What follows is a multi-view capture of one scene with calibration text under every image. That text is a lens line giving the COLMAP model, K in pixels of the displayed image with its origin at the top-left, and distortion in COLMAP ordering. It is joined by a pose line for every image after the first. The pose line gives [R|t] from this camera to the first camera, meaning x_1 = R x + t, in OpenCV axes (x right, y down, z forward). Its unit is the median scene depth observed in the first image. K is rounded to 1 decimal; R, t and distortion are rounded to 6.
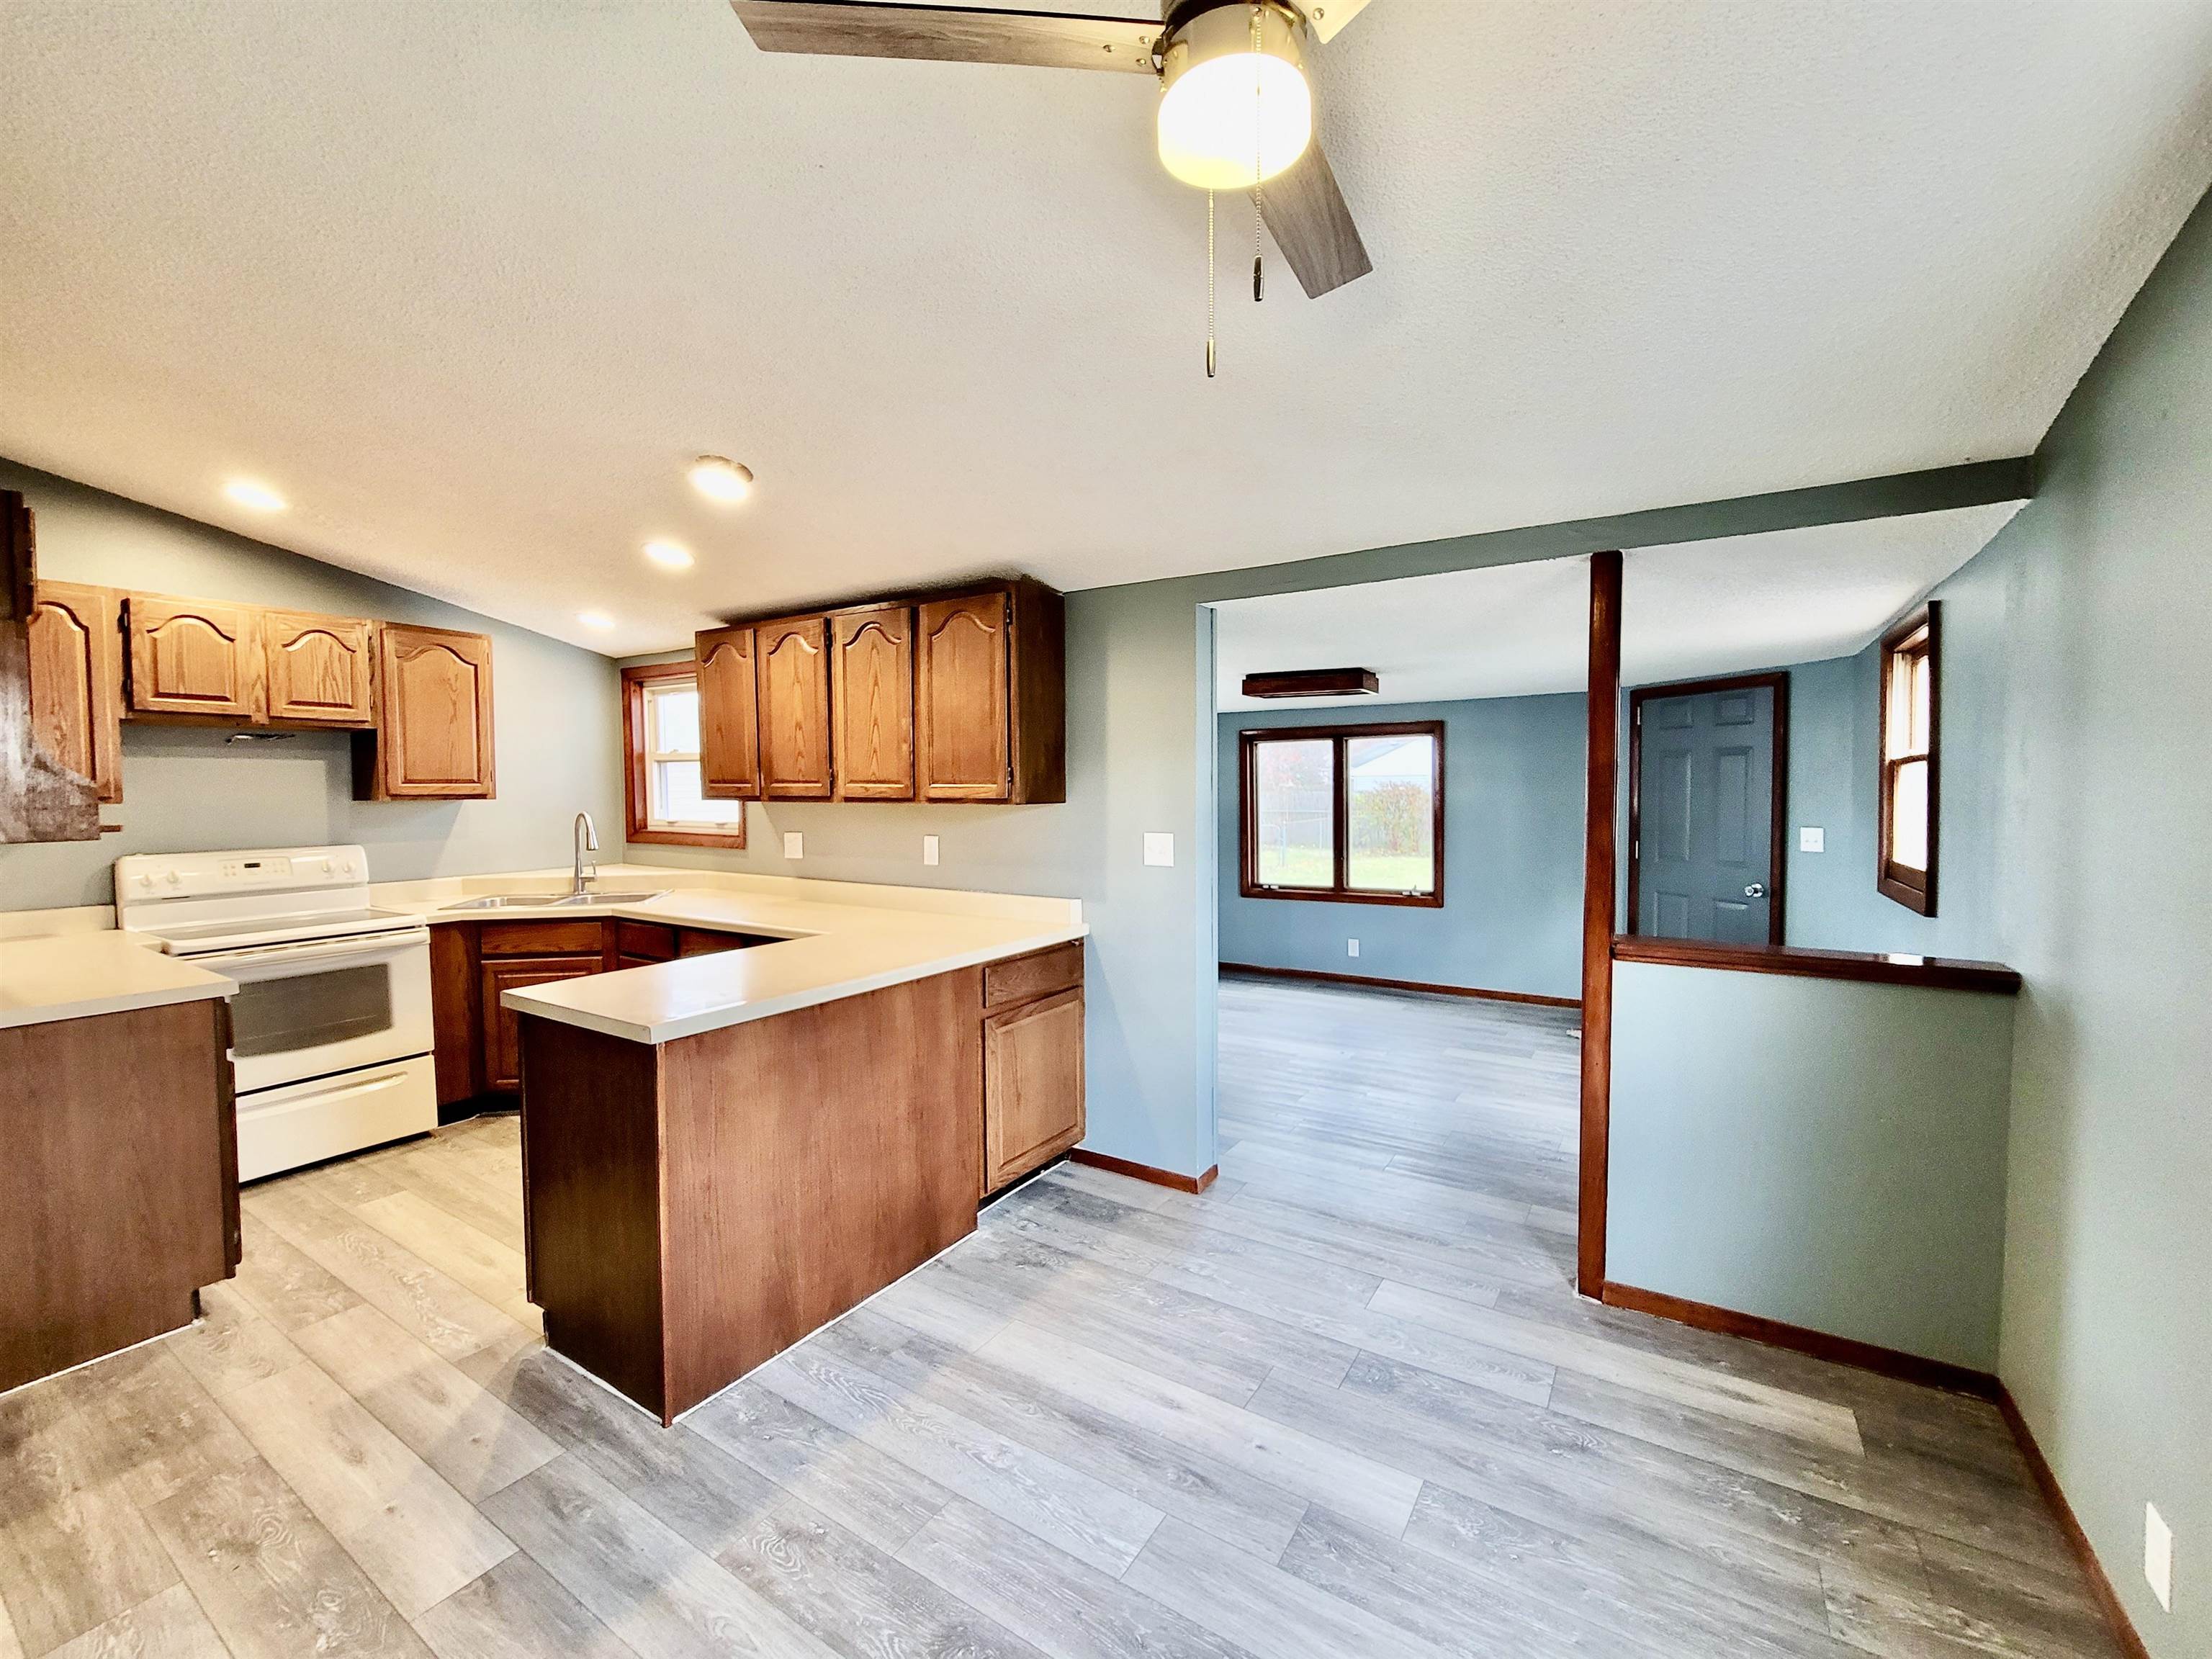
lens RADIAL K [[913.0, 0, 1105.6], [0, 913.0, 827.9], [0, 0, 1]] dist [-0.004563, 0.000952]
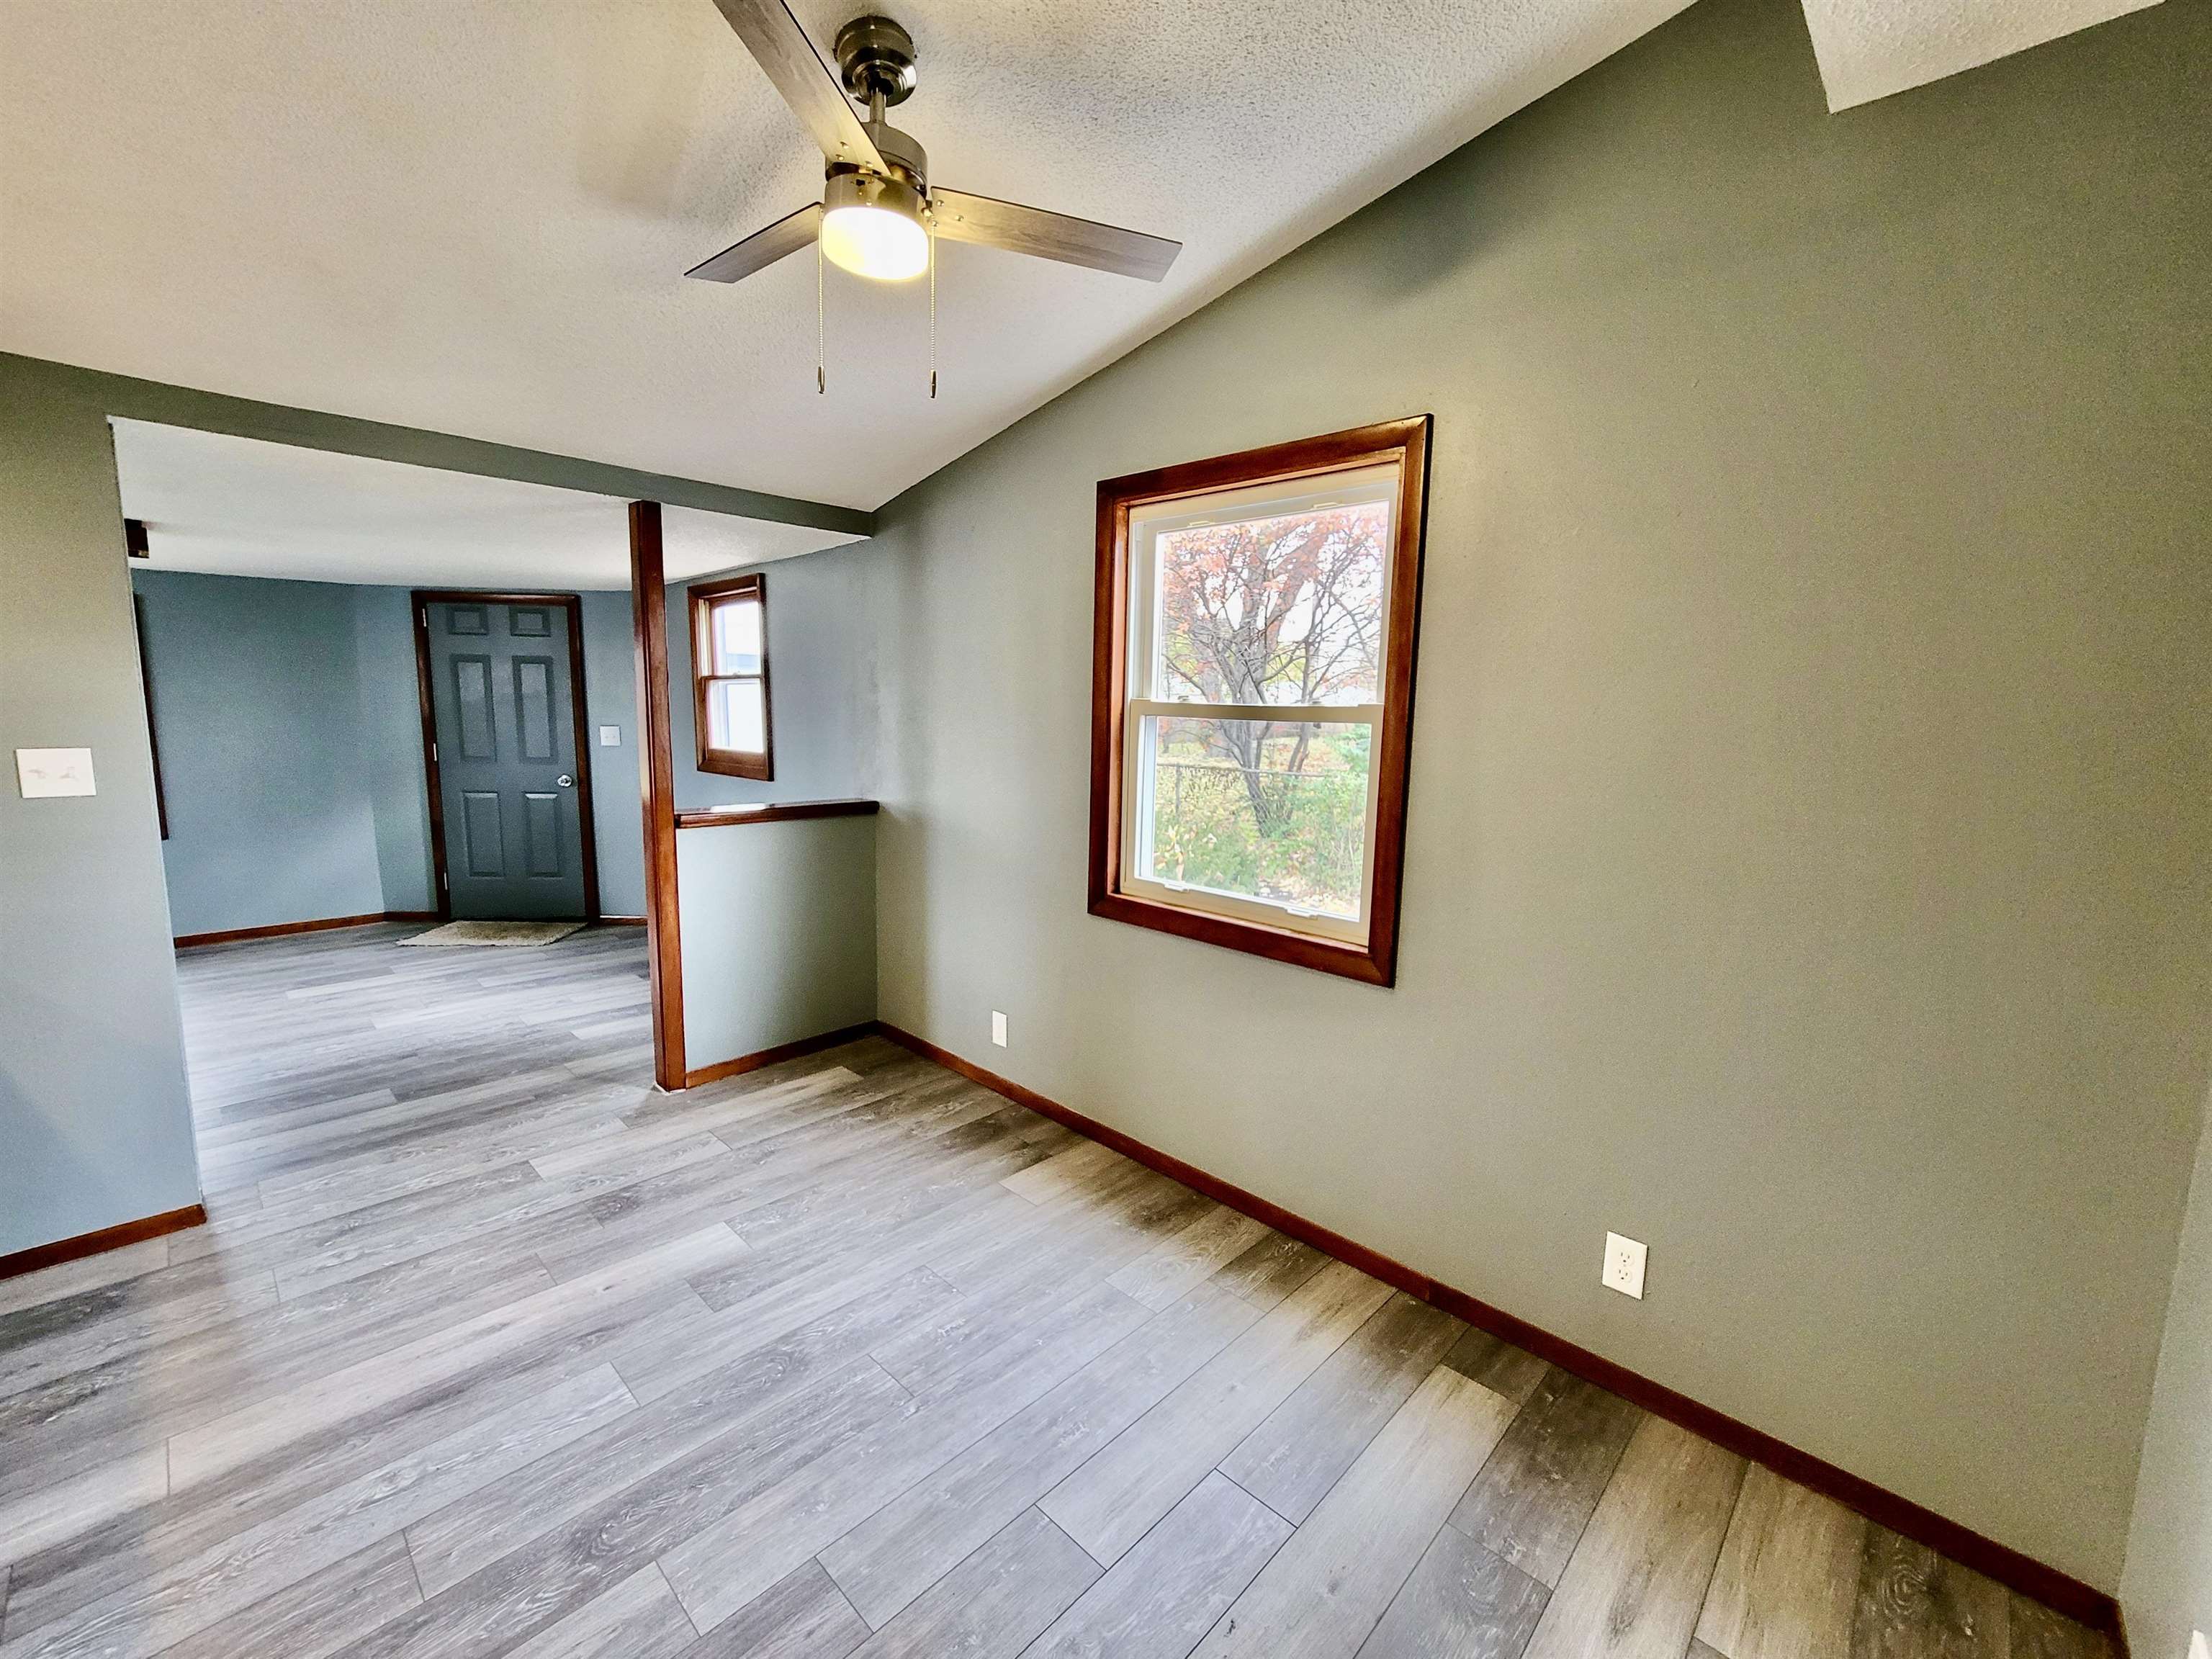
lens RADIAL K [[913.0, 0, 1105.1], [0, 913.0, 826.0], [0, 0, 1]] dist [-0.004563, 0.000952]
pose [[0.198740, -0.123088, 0.972292, -0.657836], [0.021993, 0.992392, 0.121137, -0.002912], [-0.979805, -0.002691, 0.199935, 0.165890]]
